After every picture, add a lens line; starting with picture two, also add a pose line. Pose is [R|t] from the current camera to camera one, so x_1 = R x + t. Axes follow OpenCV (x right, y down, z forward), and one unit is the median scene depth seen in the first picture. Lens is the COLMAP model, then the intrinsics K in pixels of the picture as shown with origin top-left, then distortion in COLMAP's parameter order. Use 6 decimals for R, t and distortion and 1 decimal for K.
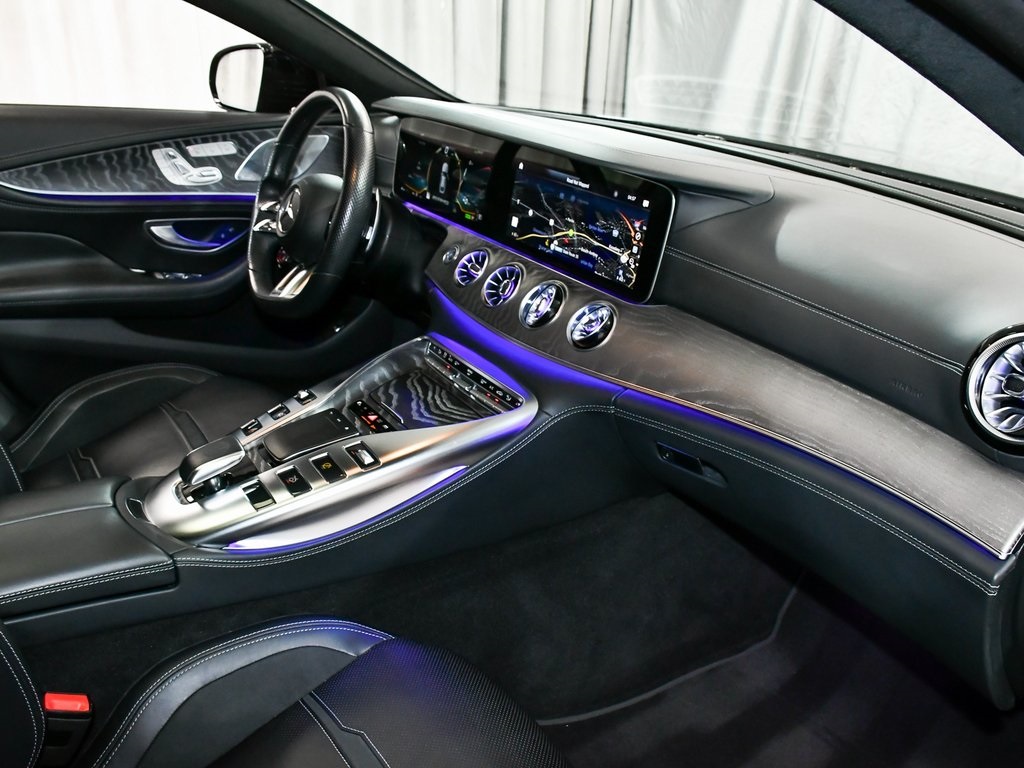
lens RADIAL K [[890.0, 0, 512.0], [0, 890.0, 384.0], [0, 0, 1]] dist [-0.011156, -0.001586]
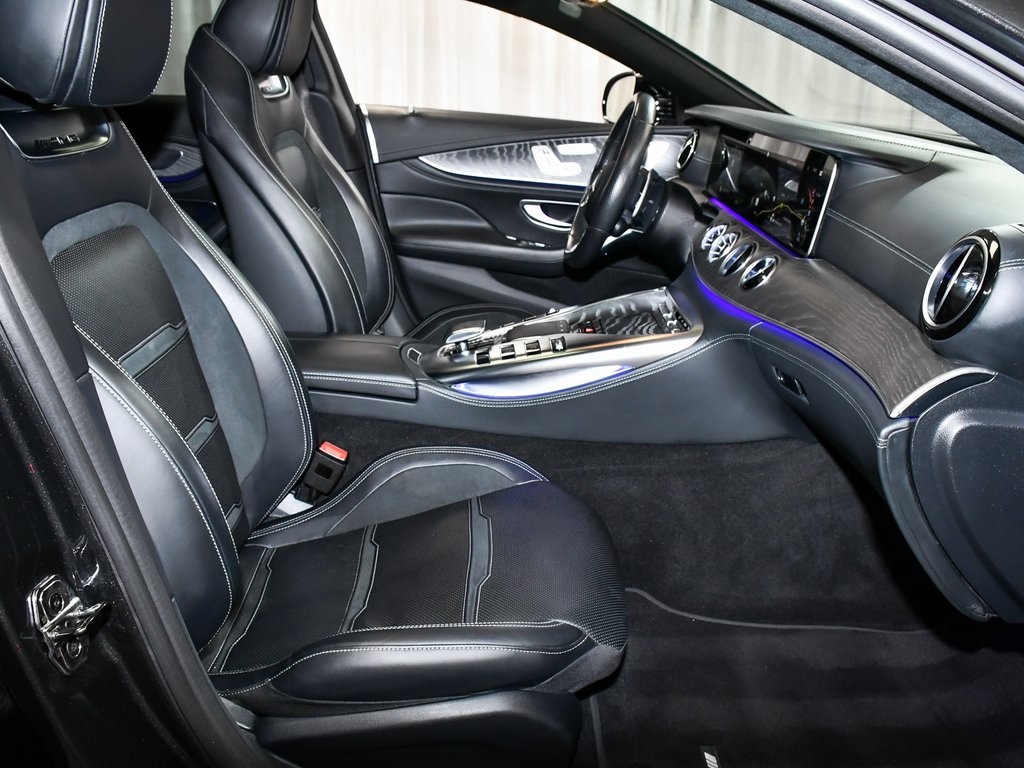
lens RADIAL K [[890.0, 0, 512.0], [0, 890.0, 384.0], [0, 0, 1]] dist [-0.011156, -0.001586]
pose [[0.841688, 0.161543, -0.515233, 0.333090], [-0.201649, 0.979202, -0.022402, 0.128846], [0.500898, 0.122752, 0.856757, -0.123342]]
